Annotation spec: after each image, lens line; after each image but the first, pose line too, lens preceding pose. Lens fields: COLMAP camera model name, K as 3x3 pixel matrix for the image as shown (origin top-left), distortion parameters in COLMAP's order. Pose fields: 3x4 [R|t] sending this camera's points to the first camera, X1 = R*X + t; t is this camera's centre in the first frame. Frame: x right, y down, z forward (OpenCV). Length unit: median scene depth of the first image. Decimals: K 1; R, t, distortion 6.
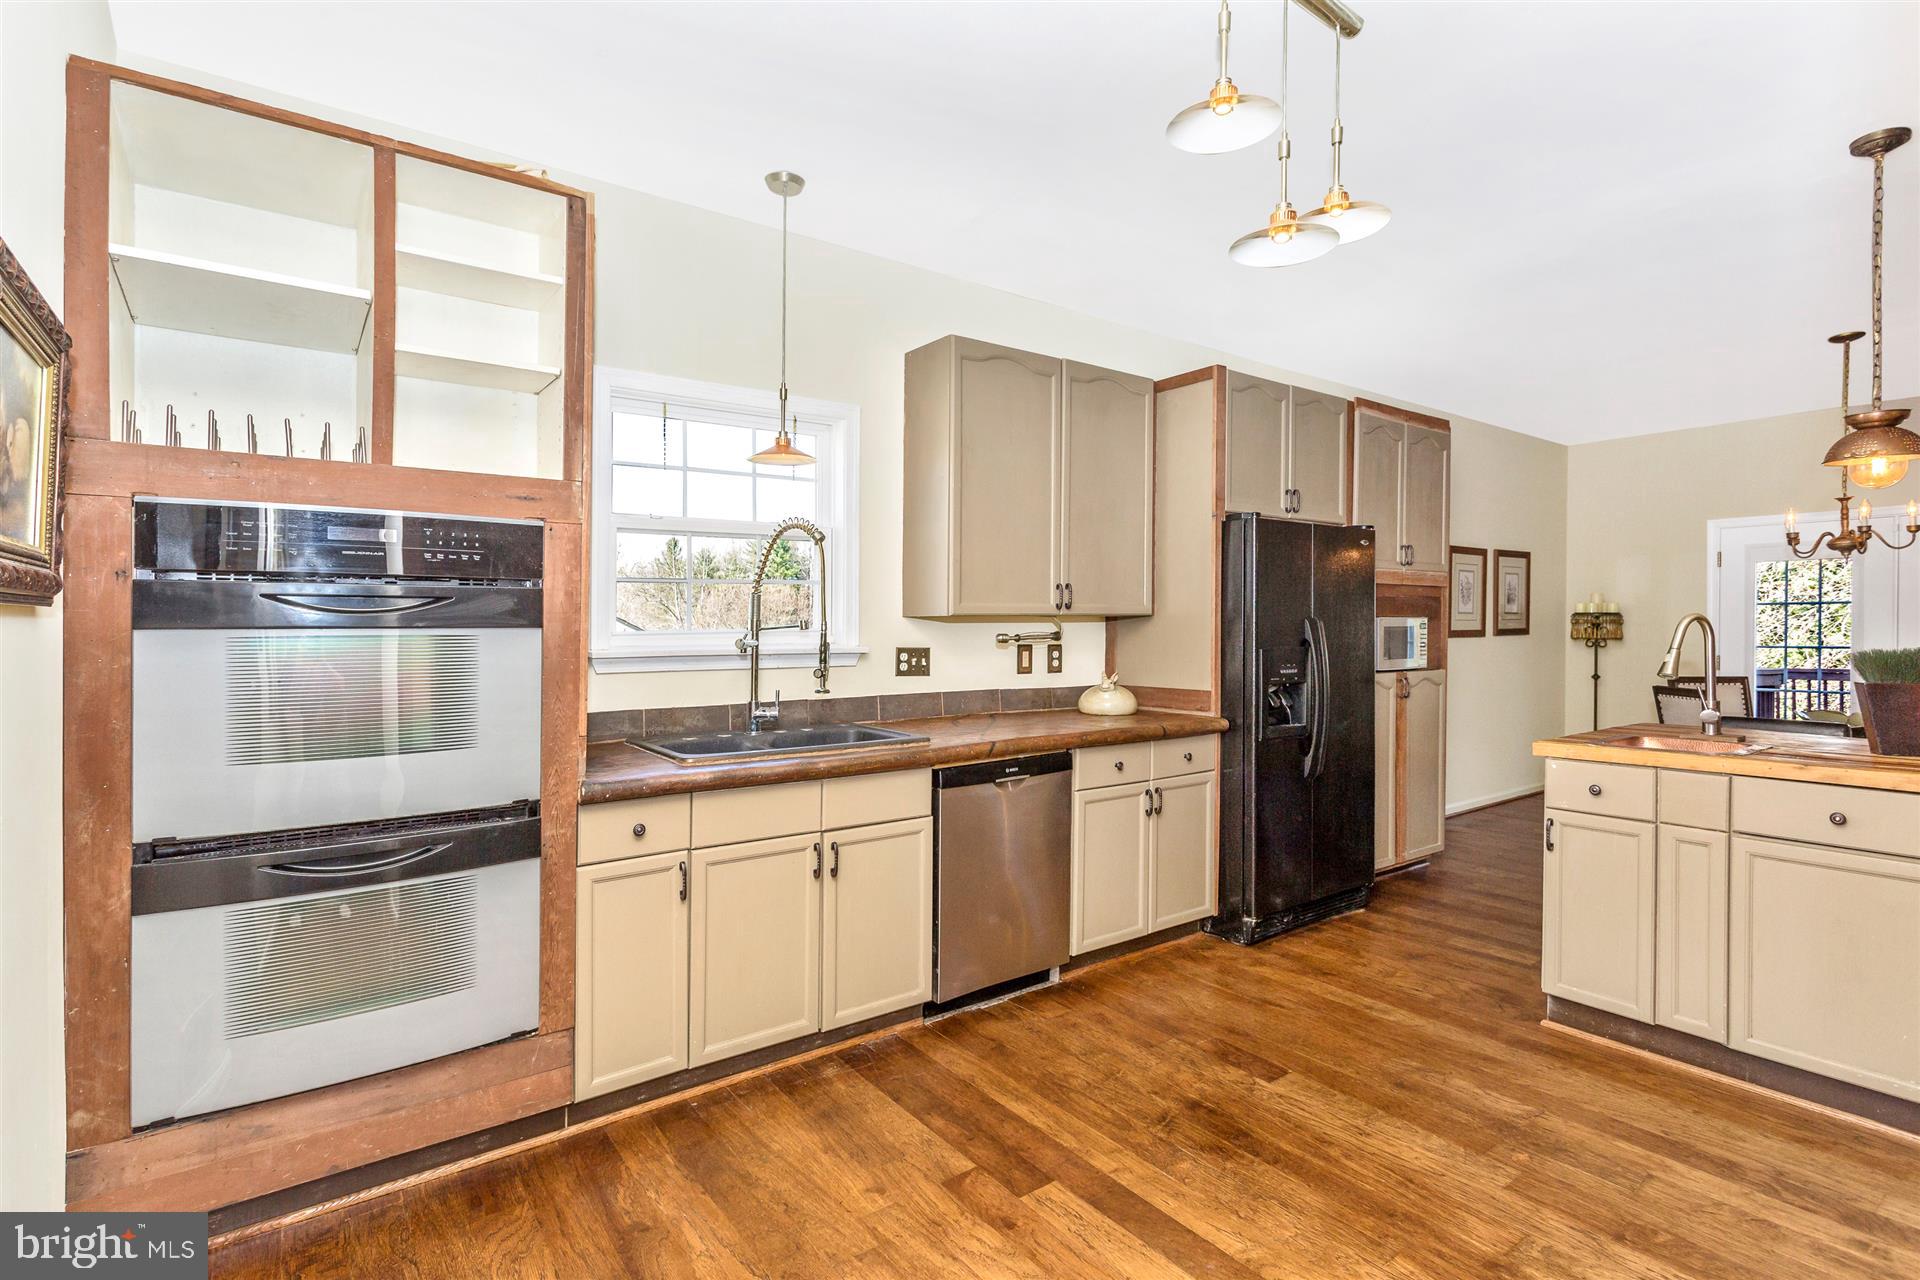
lens RADIAL K [[919.4, 0, 984.2], [0, 919.4, 604.5], [0, 0, 1]] dist [-0.000667, 0.000371]
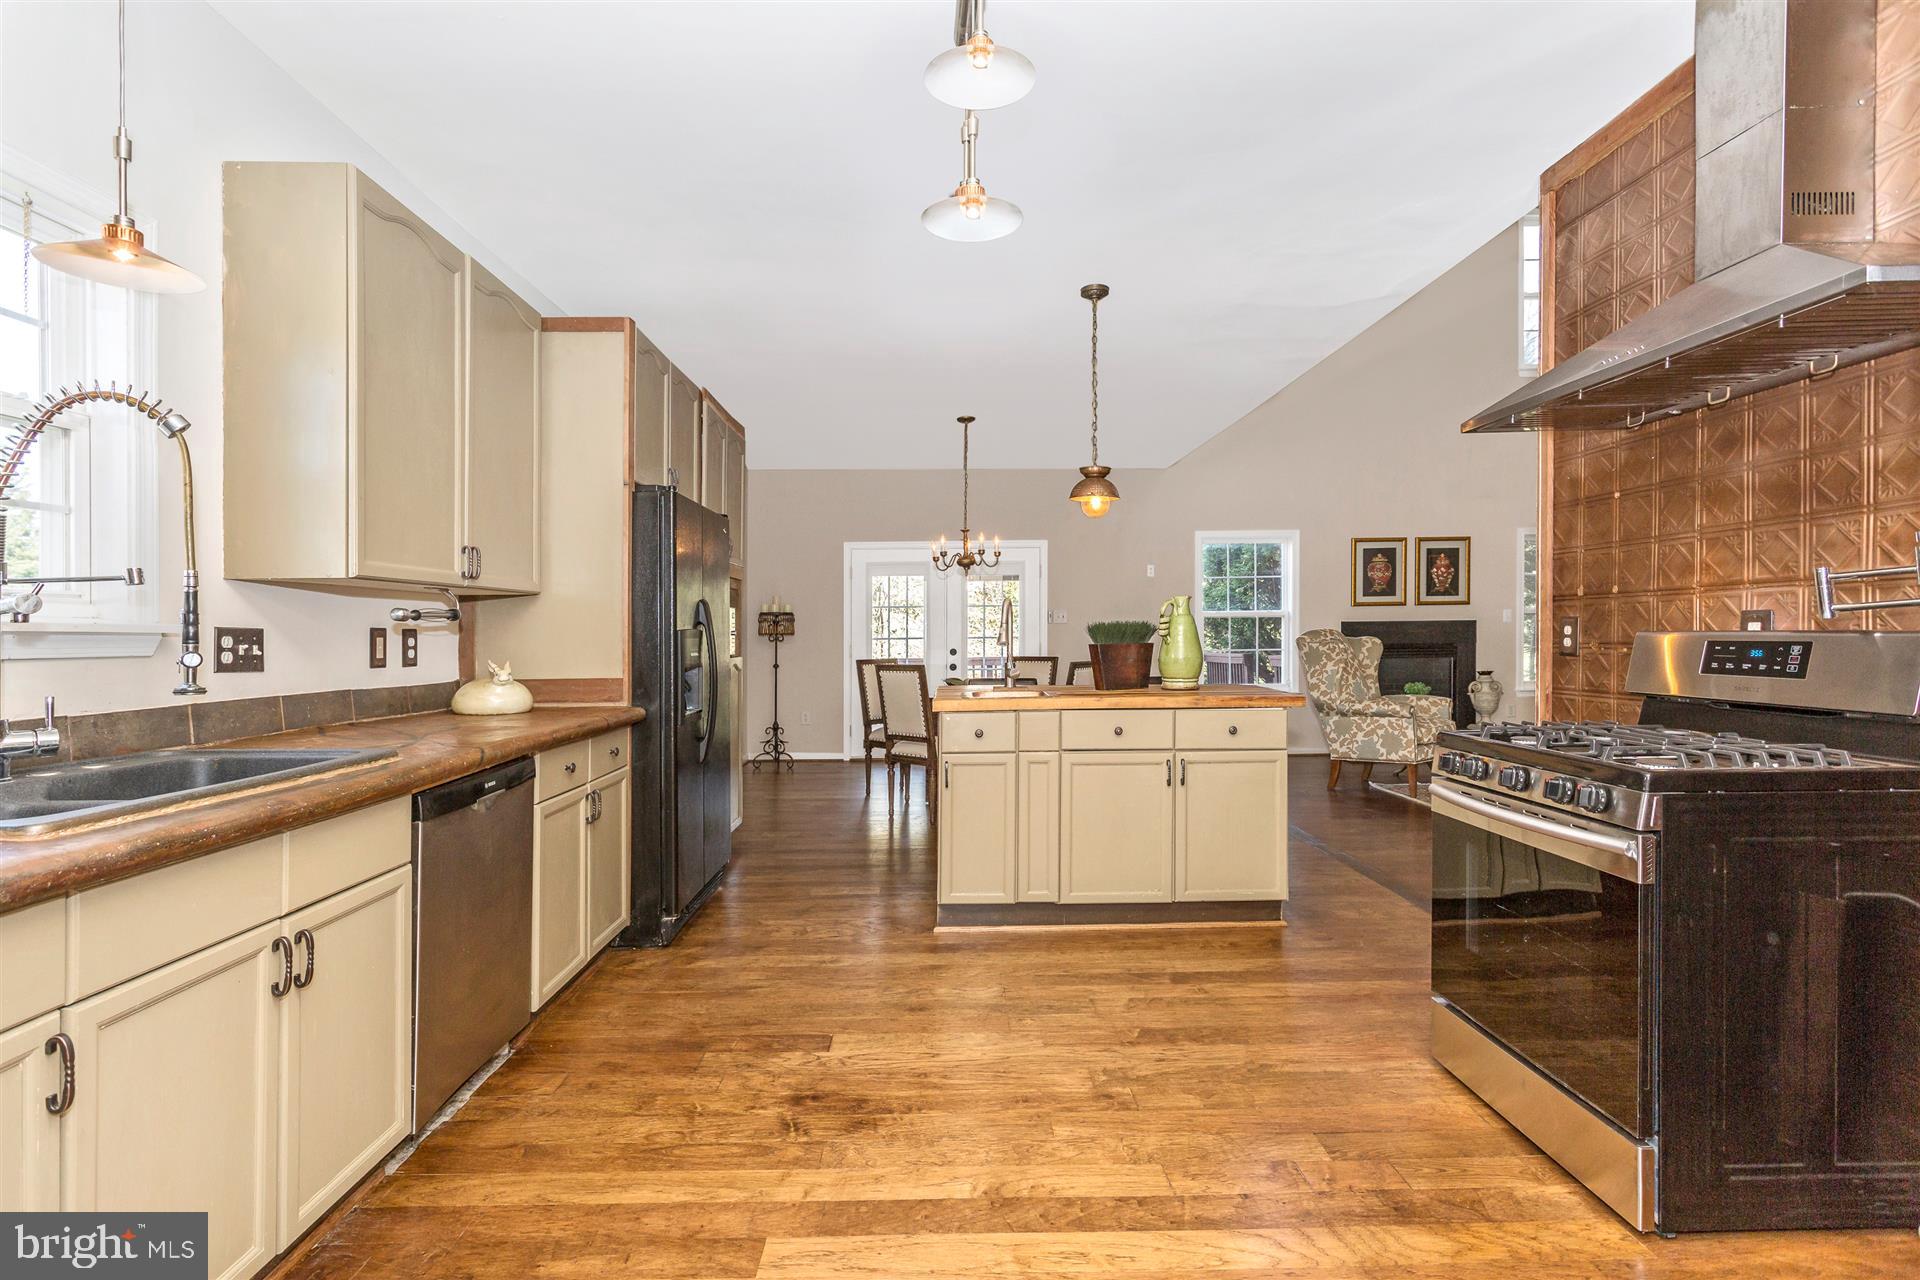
lens RADIAL K [[906.5, 0, 943.5], [0, 906.5, 625.9], [0, 0, 1]] dist [0.000140, 0.000009]
pose [[0.596036, 0.002895, 0.802952, -0.386034], [-0.009526, 0.999949, 0.003466, 0.050872], [-0.802901, -0.009715, 0.596033, 0.301325]]
